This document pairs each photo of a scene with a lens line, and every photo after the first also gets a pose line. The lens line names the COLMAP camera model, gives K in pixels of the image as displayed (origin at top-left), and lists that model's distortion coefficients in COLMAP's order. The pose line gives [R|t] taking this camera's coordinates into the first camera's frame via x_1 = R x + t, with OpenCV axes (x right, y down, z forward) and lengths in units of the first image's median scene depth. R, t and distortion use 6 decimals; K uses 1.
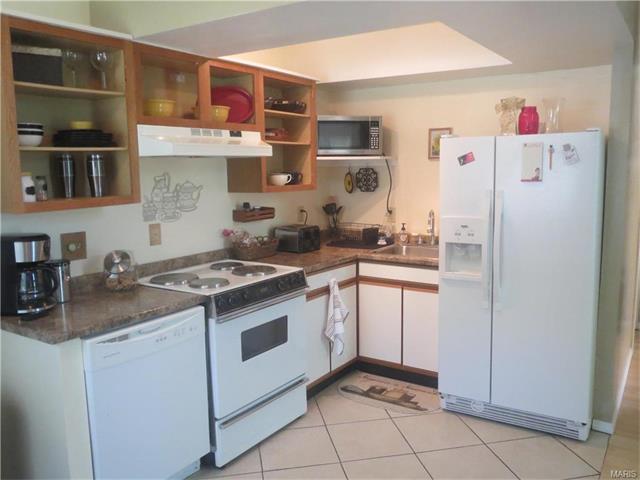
lens RADIAL K [[543.2, 0, 318.2], [0, 543.2, 236.3], [0, 0, 1]] dist [-0.005417, 0.001223]
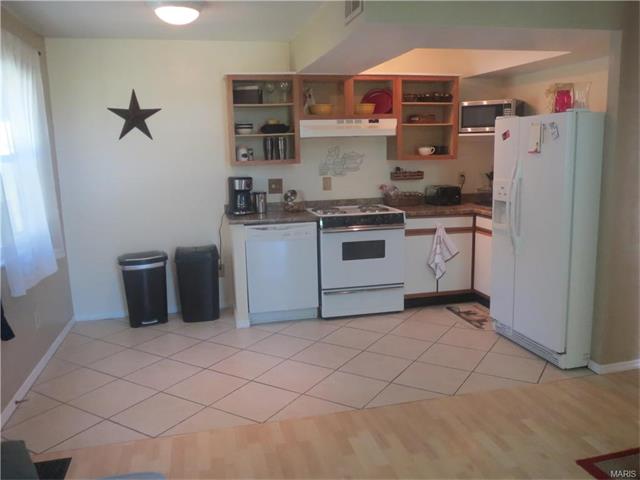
lens RADIAL K [[543.2, 0, 318.2], [0, 543.2, 236.3], [0, 0, 1]] dist [-0.005417, 0.001223]
pose [[0.723381, 0.110046, -0.681623, 0.843441], [-0.076477, 0.993913, 0.079302, 0.027290], [0.686201, -0.005237, 0.727393, -0.240527]]
